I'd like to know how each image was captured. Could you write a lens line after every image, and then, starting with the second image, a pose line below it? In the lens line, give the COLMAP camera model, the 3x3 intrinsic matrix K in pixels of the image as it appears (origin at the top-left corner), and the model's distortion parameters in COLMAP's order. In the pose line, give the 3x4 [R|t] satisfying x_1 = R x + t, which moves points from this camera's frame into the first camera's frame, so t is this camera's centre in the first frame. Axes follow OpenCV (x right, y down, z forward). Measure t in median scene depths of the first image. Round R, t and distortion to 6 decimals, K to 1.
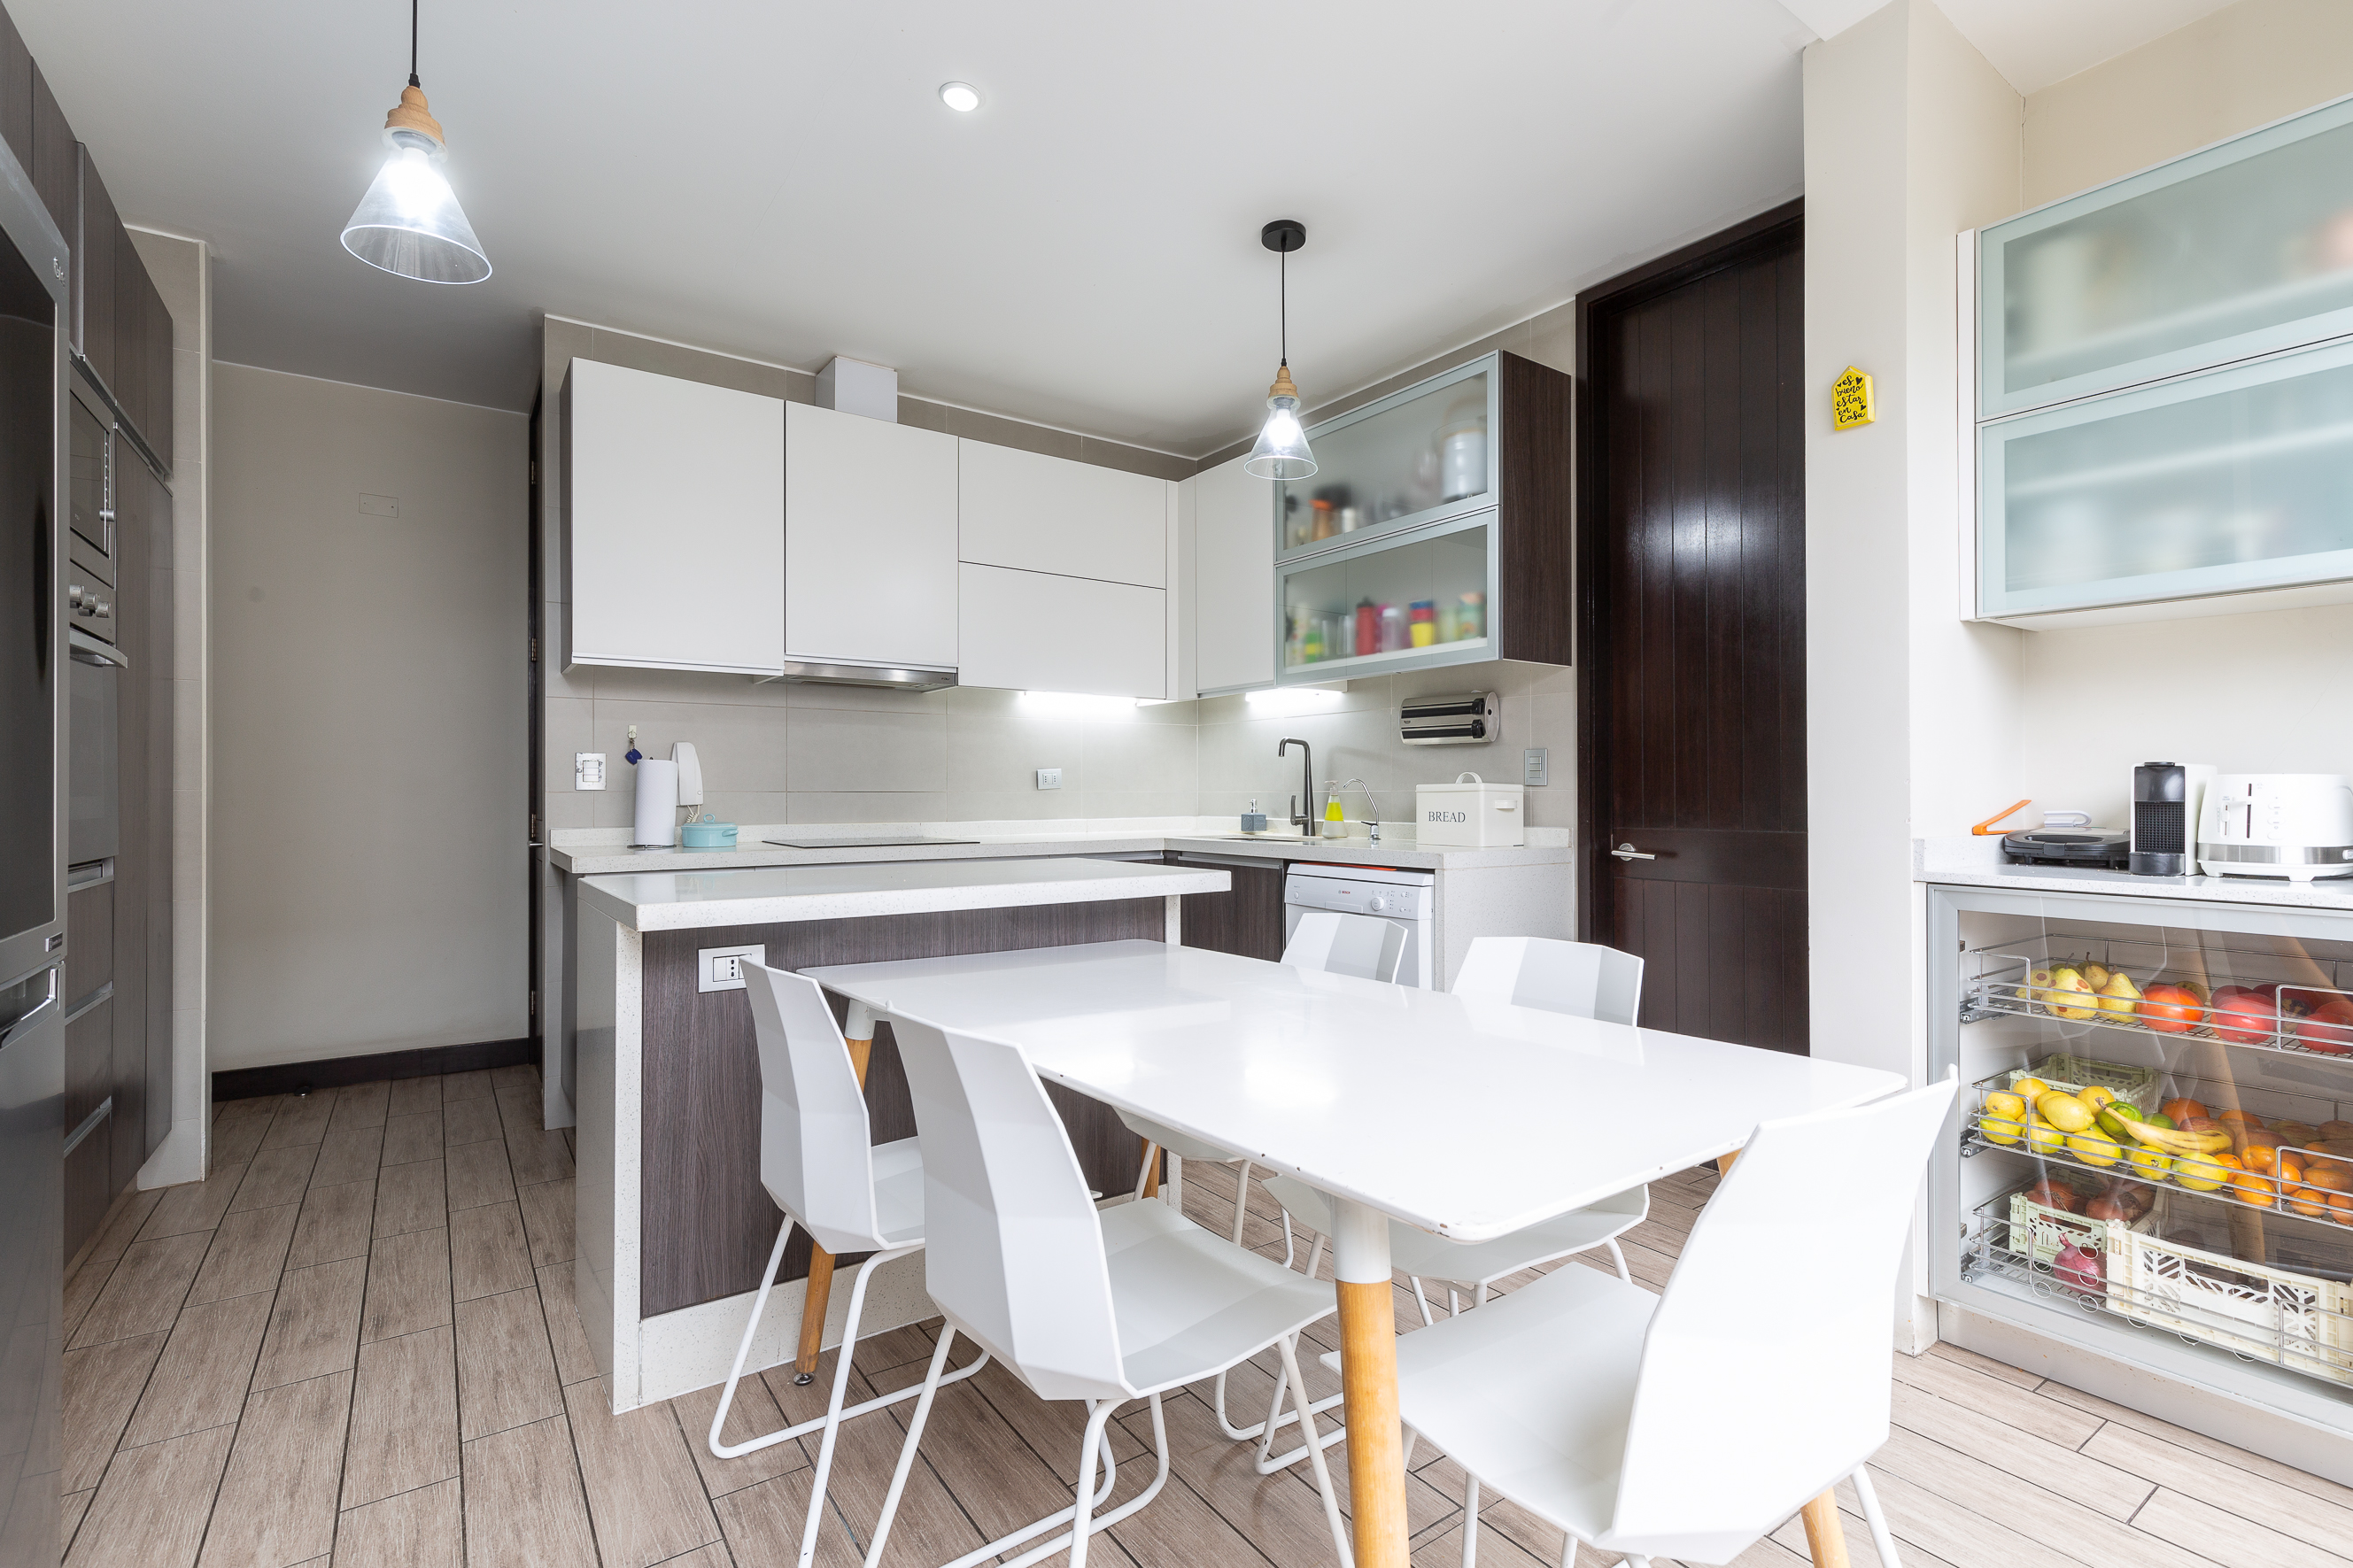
lens RADIAL K [[1063.1, 0, 1243.3], [0, 1063.1, 786.6], [0, 0, 1]] dist [0.009113, -0.001238]
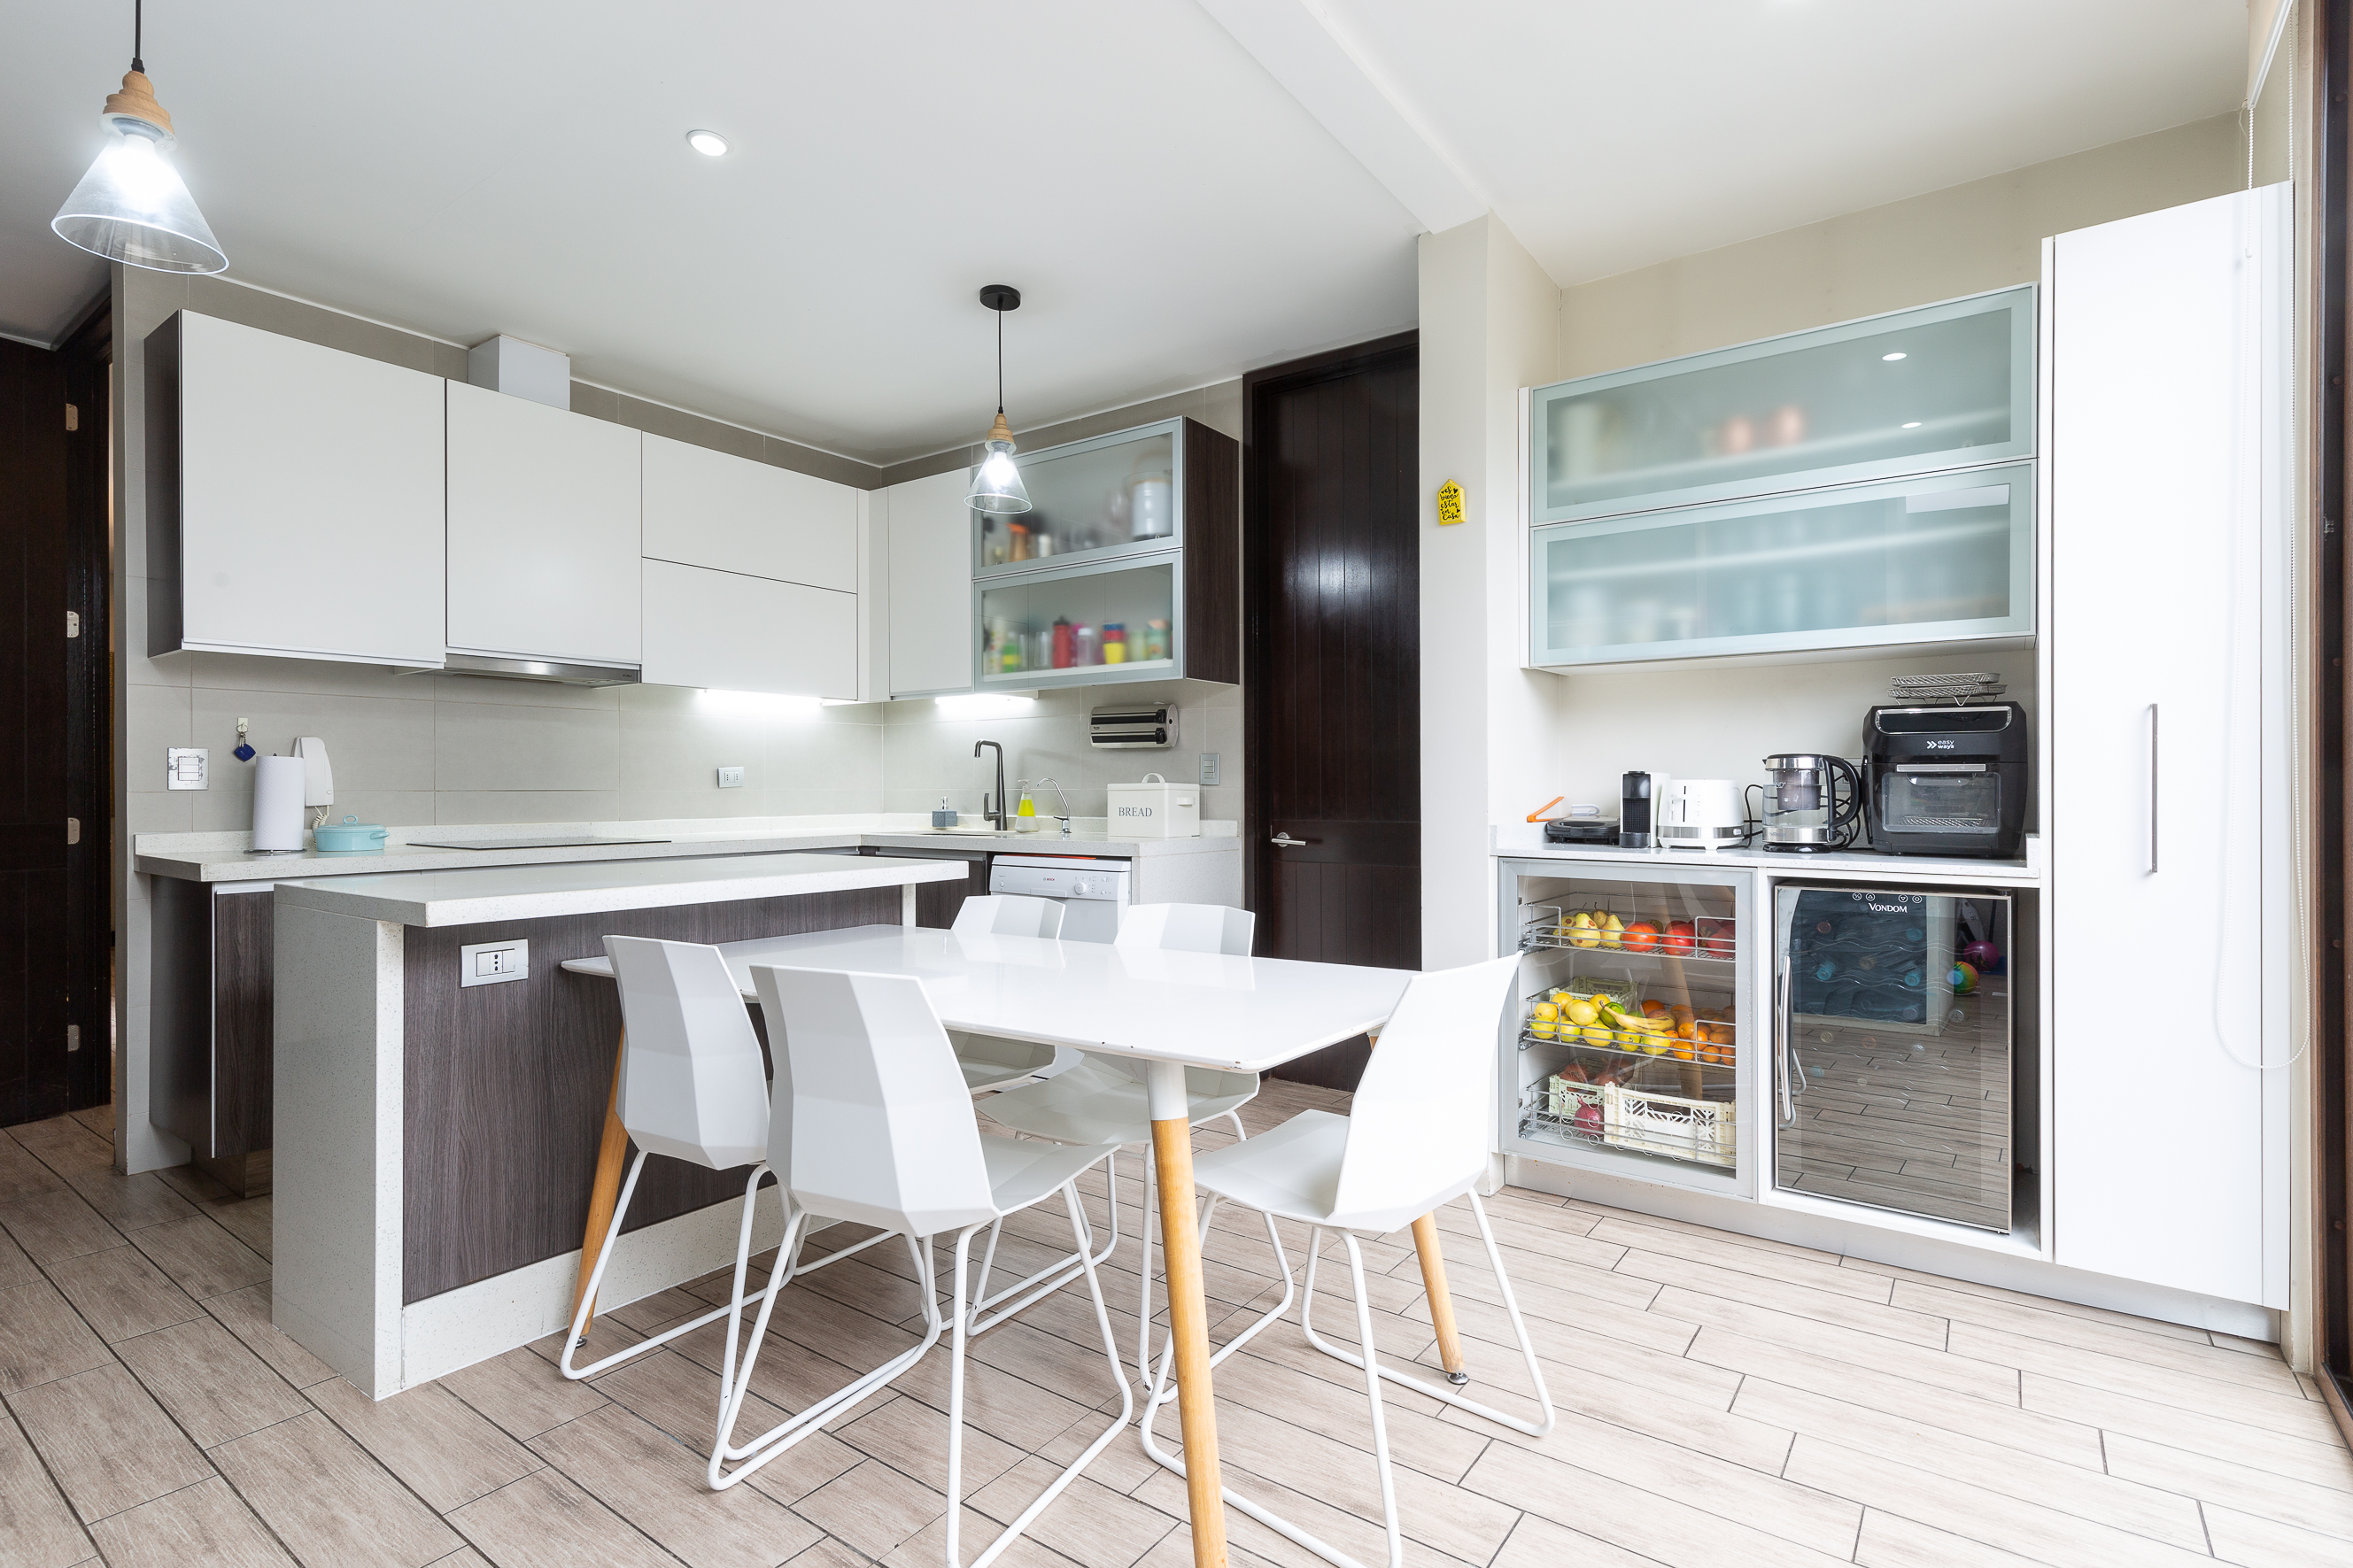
lens RADIAL K [[1063.1, 0, 1187.7], [0, 1063.1, 788.3], [0, 0, 1]] dist [0.009113, -0.001238]
pose [[0.960493, -0.001969, 0.278299, -0.090504], [0.000204, 0.999980, 0.006370, -0.005477], [-0.278305, -0.006062, 0.960473, -0.146819]]
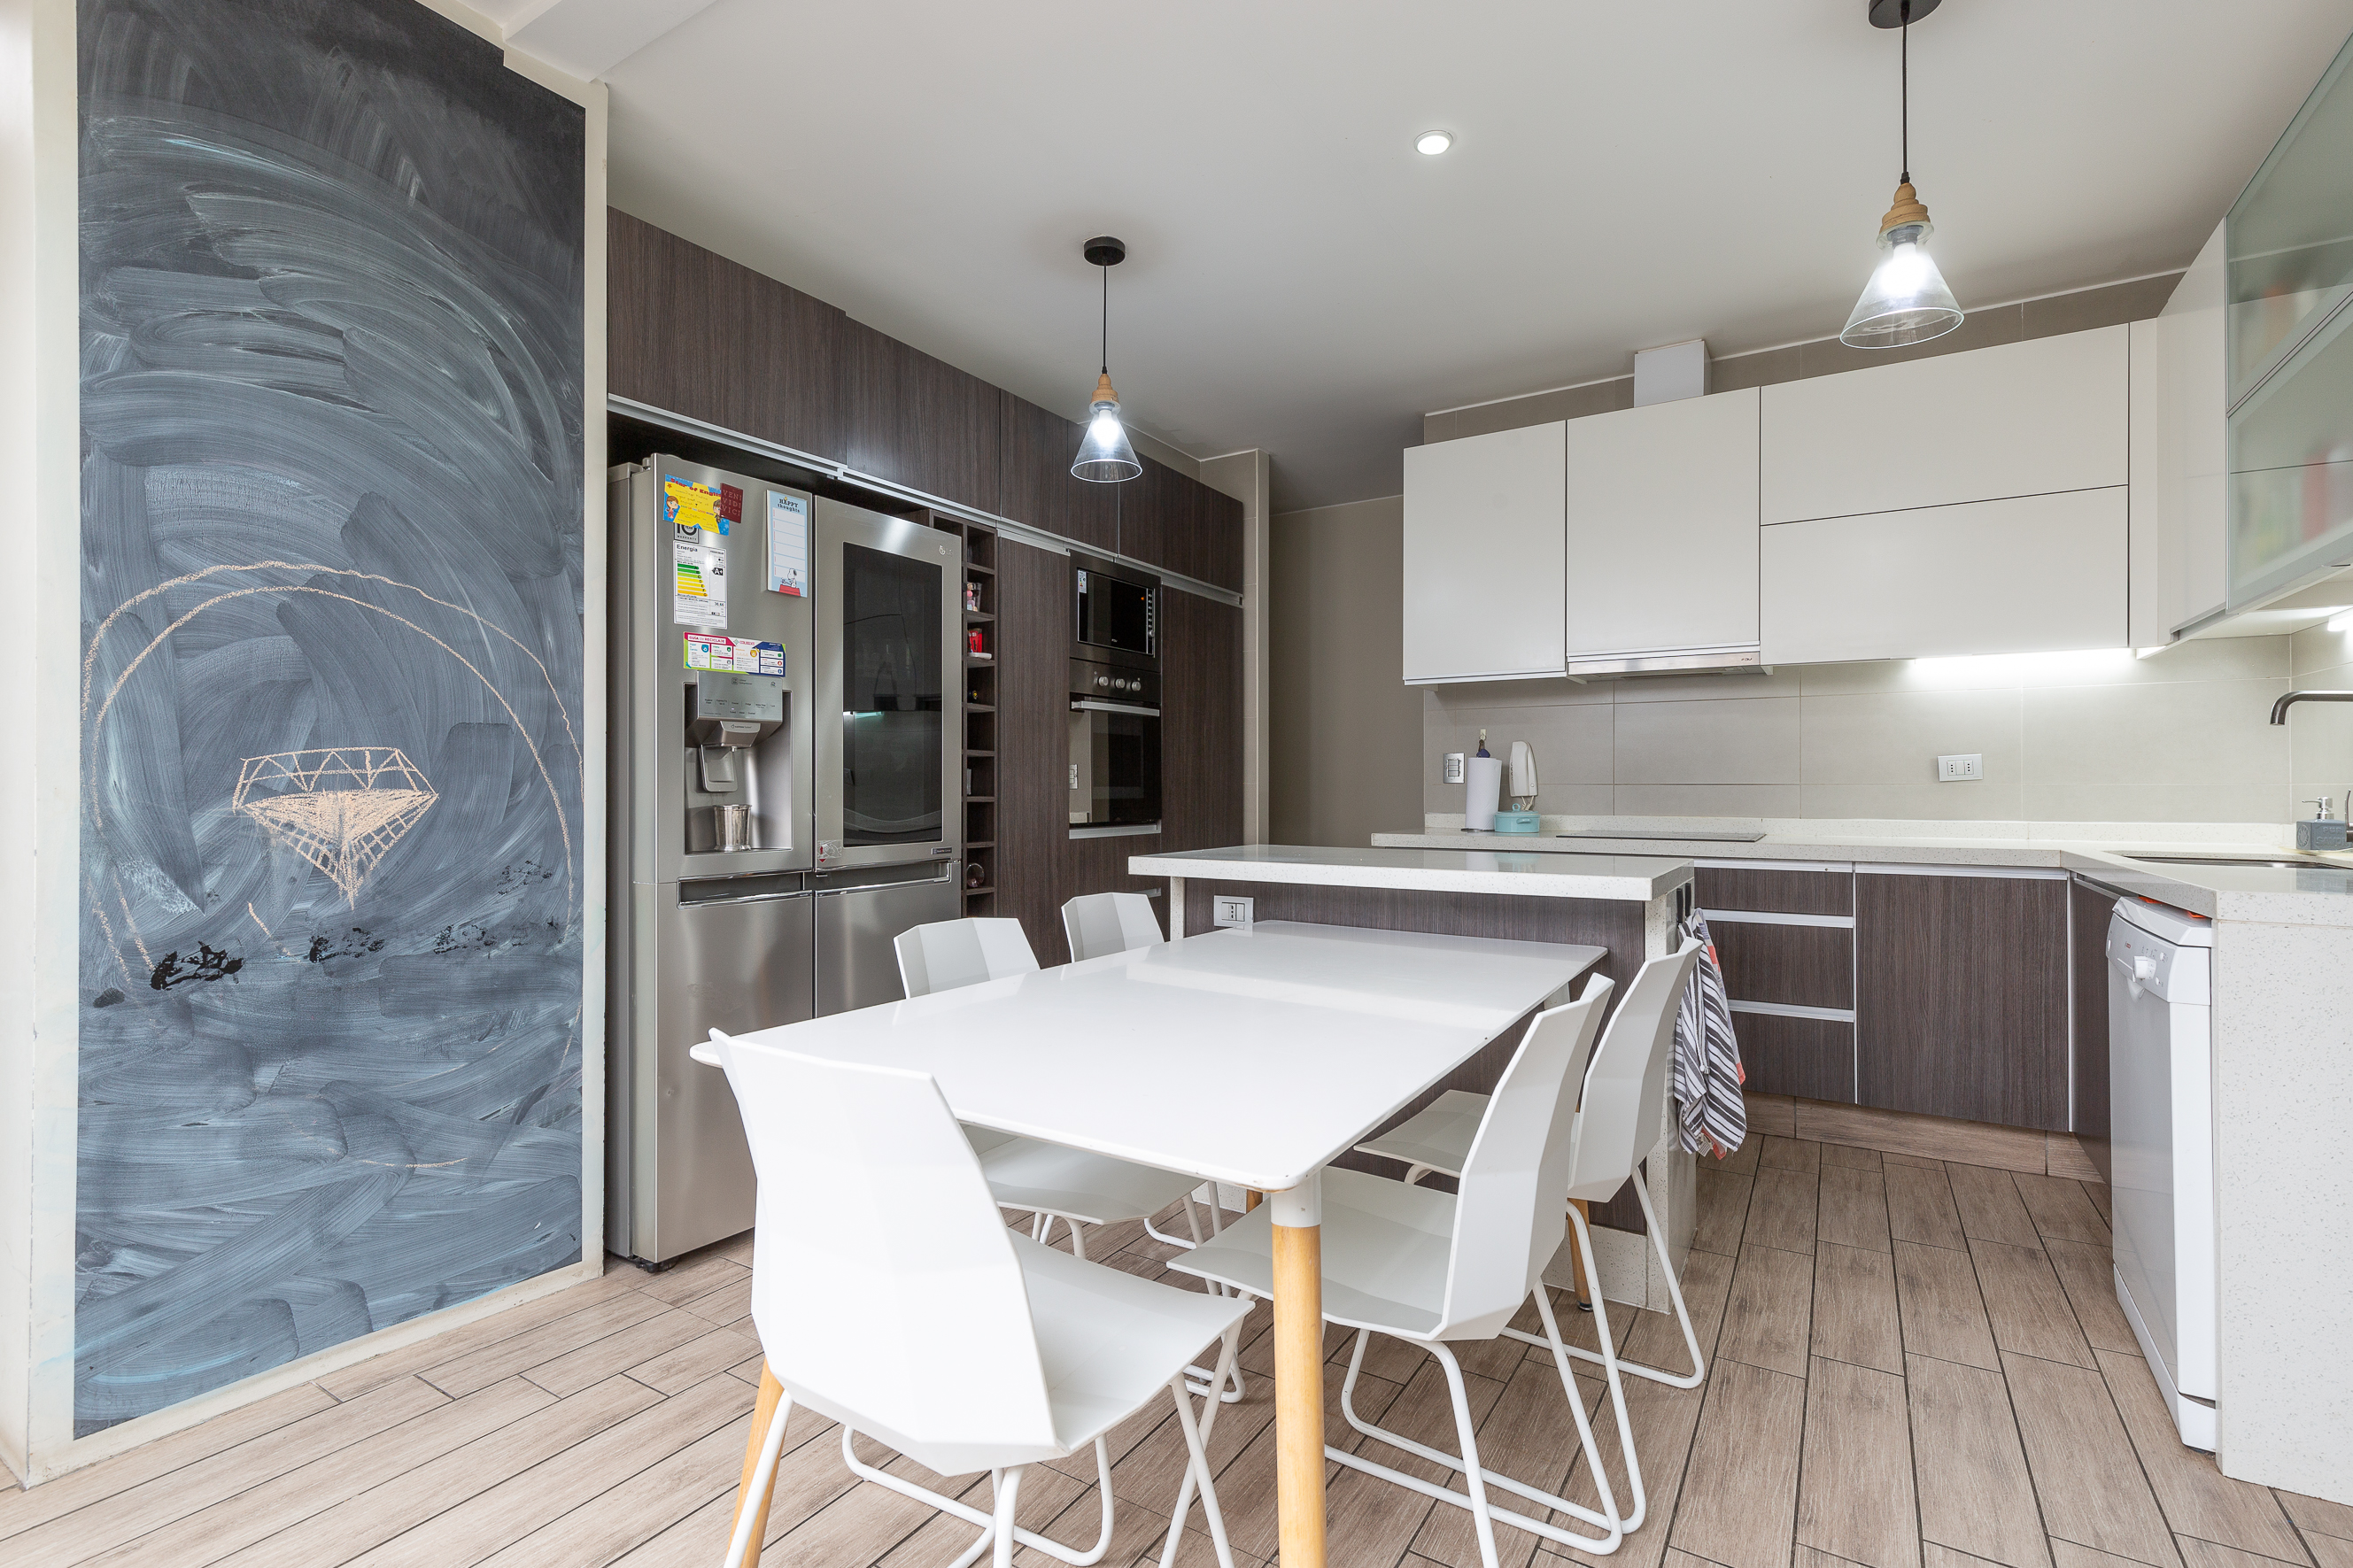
lens RADIAL K [[1063.1, 0, 1164.6], [0, 1063.1, 788.8], [0, 0, 1]] dist [0.009113, -0.001238]
pose [[0.334157, 0.001298, -0.942516, 0.655102], [0.003319, 0.999991, 0.002554, 0.007196], [0.942512, -0.003982, 0.334150, 0.372013]]
